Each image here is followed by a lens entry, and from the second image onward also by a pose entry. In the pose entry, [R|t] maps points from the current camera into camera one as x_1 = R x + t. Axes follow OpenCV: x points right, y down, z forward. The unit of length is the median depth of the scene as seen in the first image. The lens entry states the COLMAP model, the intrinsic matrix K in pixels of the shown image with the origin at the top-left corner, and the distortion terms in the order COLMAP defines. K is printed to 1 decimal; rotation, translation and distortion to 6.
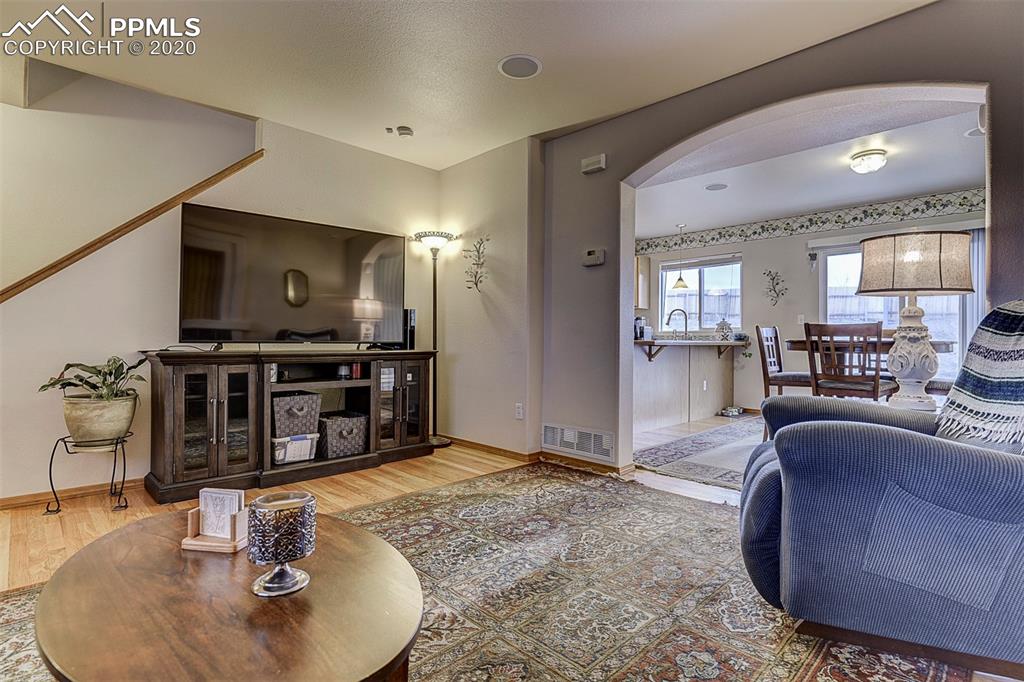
lens RADIAL K [[504.2, 0, 524.1], [0, 504.2, 338.5], [0, 0, 1]] dist [0.003378, -0.007410]
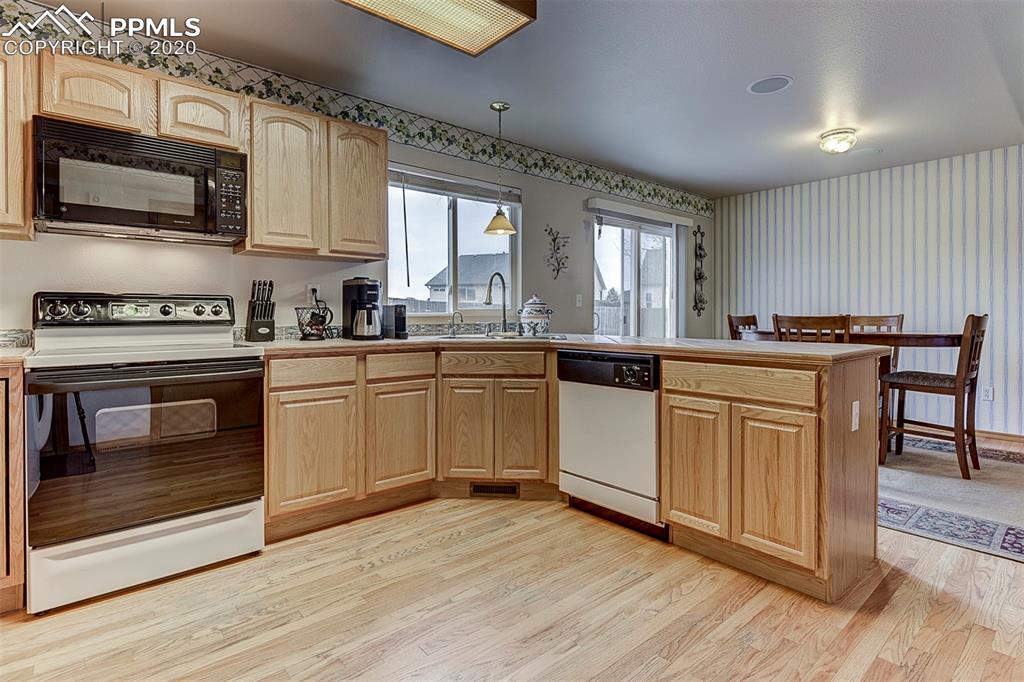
lens RADIAL K [[510.9, 0, 522.5], [0, 510.9, 313.5], [0, 0, 1]] dist [0.006710, -0.001541]
pose [[0.054680, -0.007413, 0.998476, -0.406916], [-0.001603, 0.999970, 0.007512, -0.045674], [-0.998503, -0.002012, 0.054667, 1.989180]]
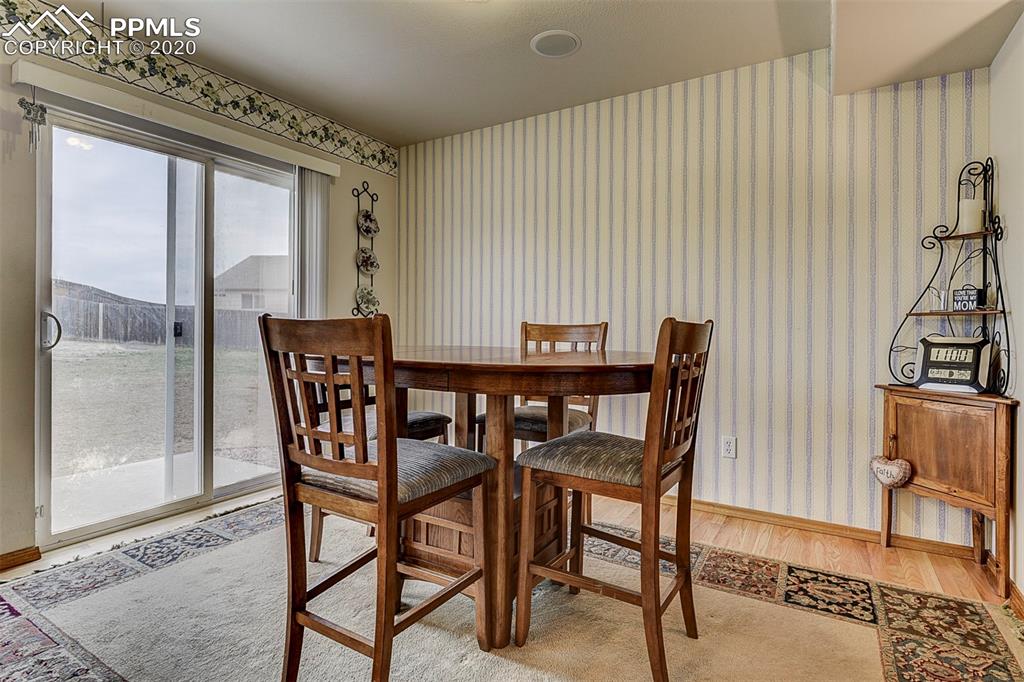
lens RADIAL K [[504.2, 0, 512.8], [0, 504.2, 325.4], [0, 0, 1]] dist [0.003378, -0.007410]
pose [[-0.231236, -0.007101, 0.972872, 0.282589], [-0.011506, 0.999923, 0.004563, -0.031698], [-0.972830, -0.010138, -0.231300, 1.381167]]
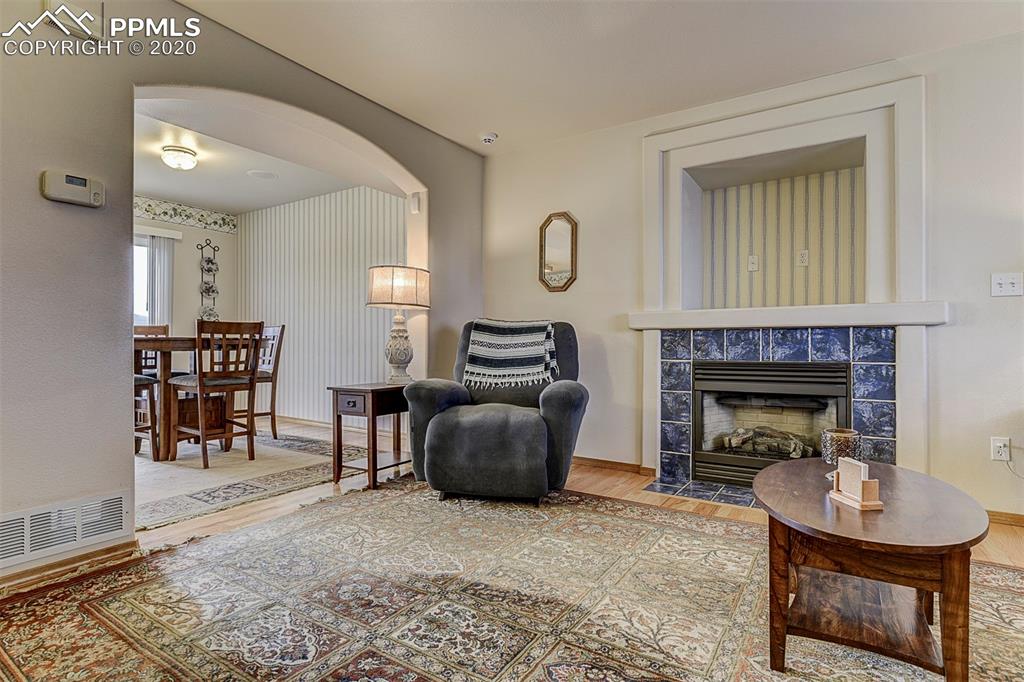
lens RADIAL K [[504.2, 0, 518.9], [0, 504.2, 347.5], [0, 0, 1]] dist [0.003378, -0.007410]
pose [[-0.213439, -0.020295, 0.976746, -0.571014], [-0.008567, 0.999785, 0.018901, -0.001235], [-0.976919, -0.004334, -0.213567, 0.720190]]
